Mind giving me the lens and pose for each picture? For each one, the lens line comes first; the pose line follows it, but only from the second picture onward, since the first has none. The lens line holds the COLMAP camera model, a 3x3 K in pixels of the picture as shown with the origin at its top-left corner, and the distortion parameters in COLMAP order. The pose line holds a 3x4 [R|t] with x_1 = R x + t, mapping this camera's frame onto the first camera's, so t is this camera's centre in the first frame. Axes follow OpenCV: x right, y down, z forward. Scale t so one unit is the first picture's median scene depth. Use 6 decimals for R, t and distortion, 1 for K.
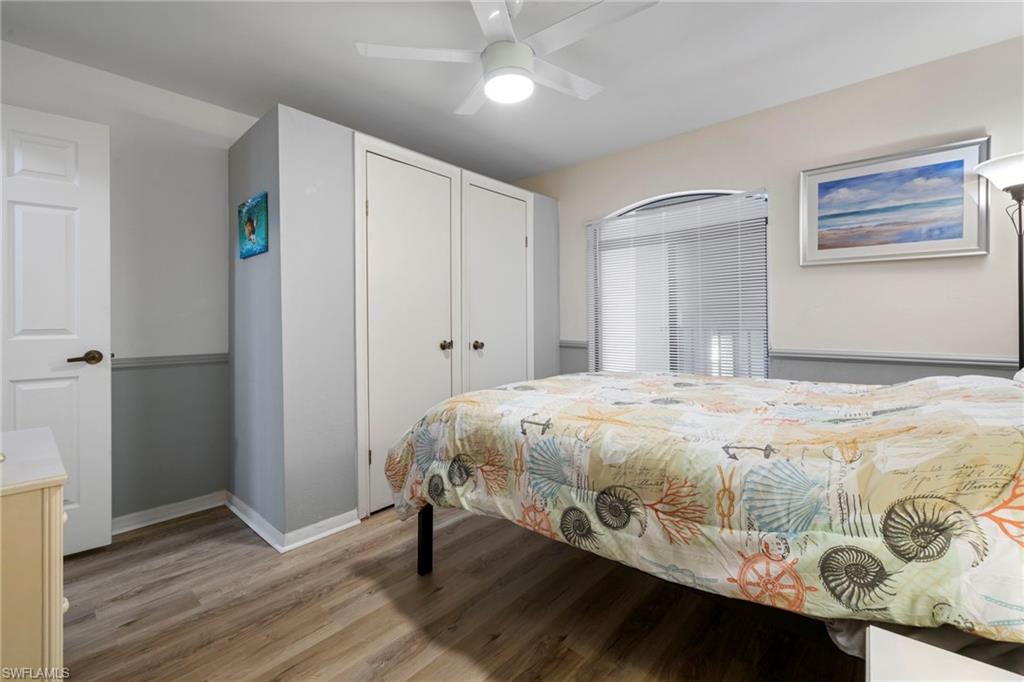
lens RADIAL K [[434.0, 0, 512.4], [0, 434.0, 332.7], [0, 0, 1]] dist [0.000300, -0.000131]
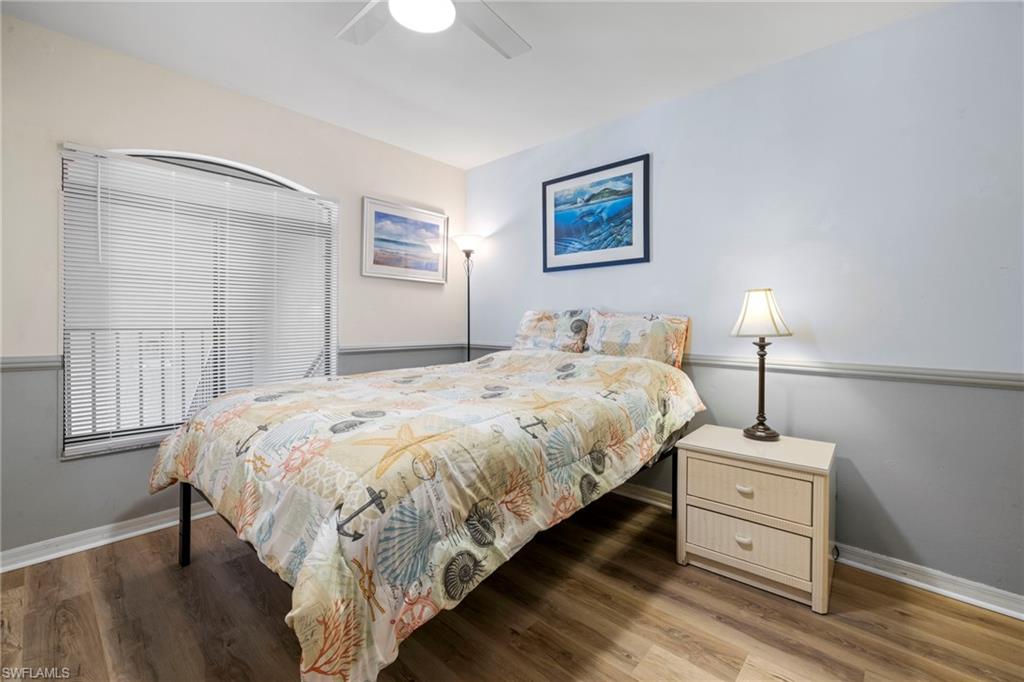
lens RADIAL K [[434.0, 0, 512.4], [0, 434.0, 332.7], [0, 0, 1]] dist [0.000300, -0.000131]
pose [[0.021165, -0.022936, 0.999513, -0.866297], [0.019929, 0.999548, 0.022515, -0.024123], [-0.999577, 0.019442, 0.021612, 0.942363]]
